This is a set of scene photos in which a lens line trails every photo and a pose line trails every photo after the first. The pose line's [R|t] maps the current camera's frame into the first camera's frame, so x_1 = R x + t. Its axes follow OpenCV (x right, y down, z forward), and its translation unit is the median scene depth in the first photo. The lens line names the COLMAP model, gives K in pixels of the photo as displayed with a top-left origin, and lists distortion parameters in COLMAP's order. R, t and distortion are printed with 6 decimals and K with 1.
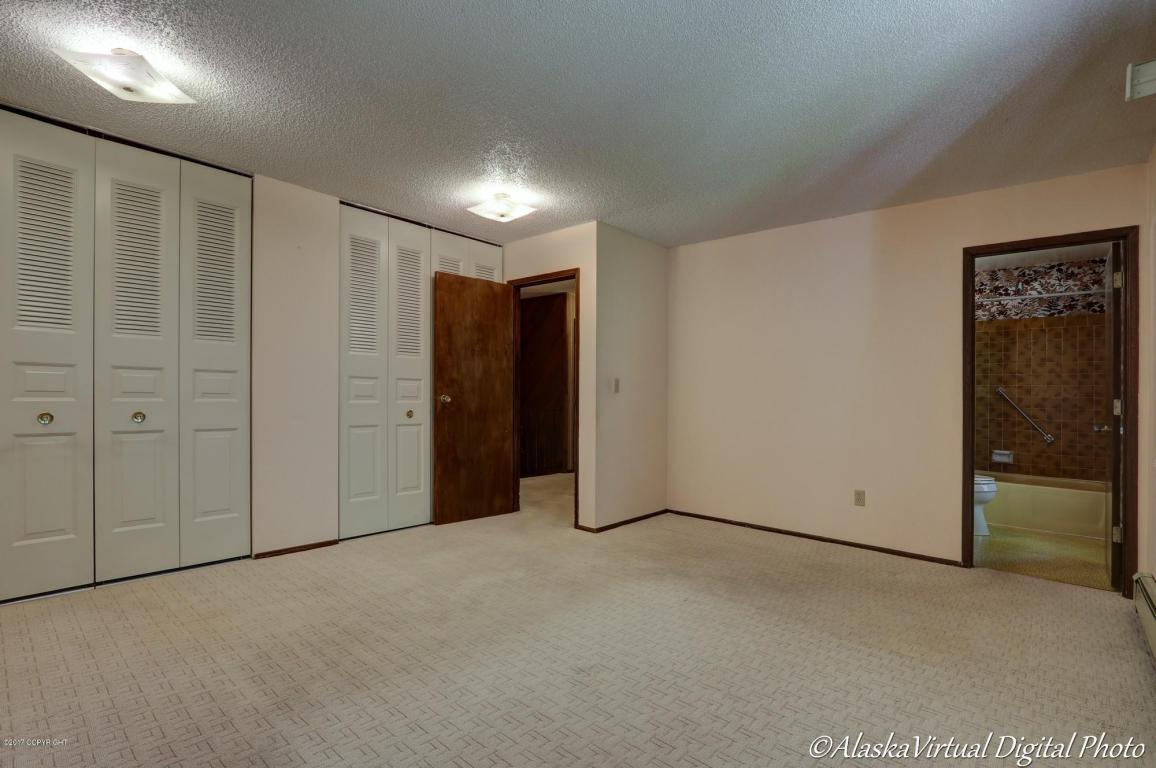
lens RADIAL K [[536.0, 0, 569.9], [0, 536.0, 389.6], [0, 0, 1]] dist [-0.021787, 0.000265]
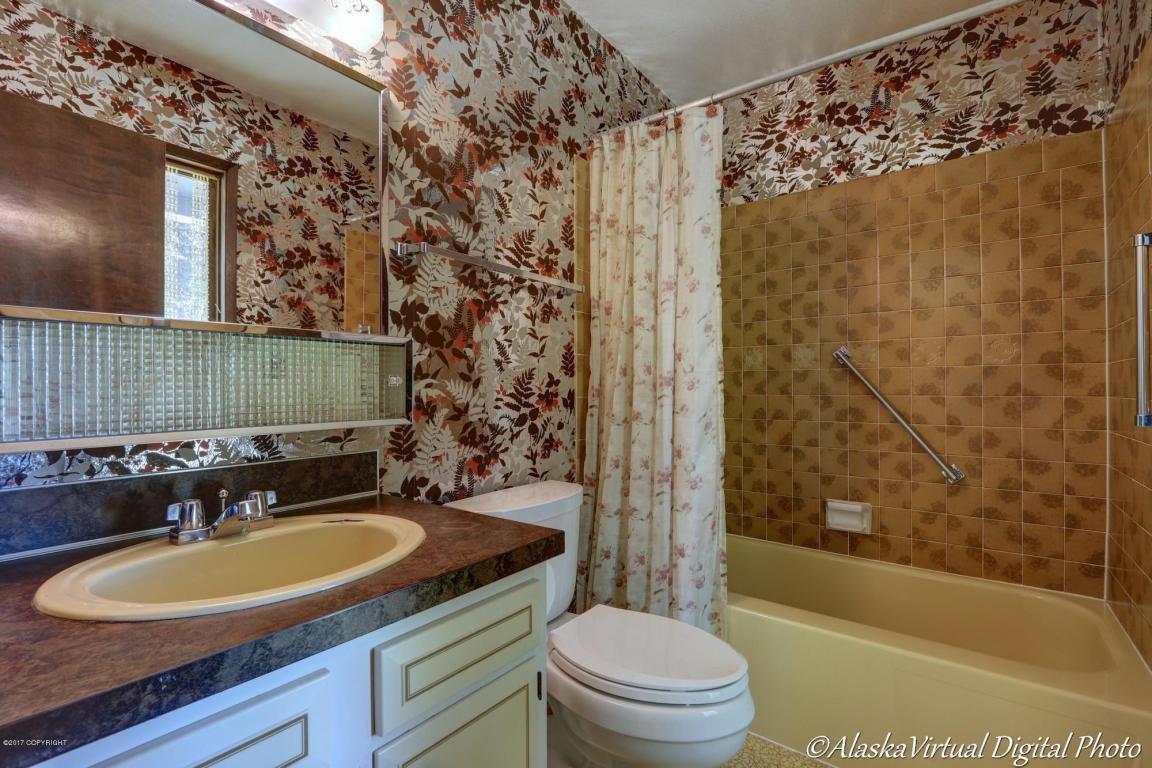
lens RADIAL K [[534.2, 0, 582.5], [0, 534.2, 387.2], [0, 0, 1]] dist [-0.021787, 0.000265]
pose [[0.992107, -0.008132, 0.125130, 0.585786], [0.008714, 0.999954, -0.004109, 0.028323], [-0.125091, 0.005167, 0.992132, 0.641699]]
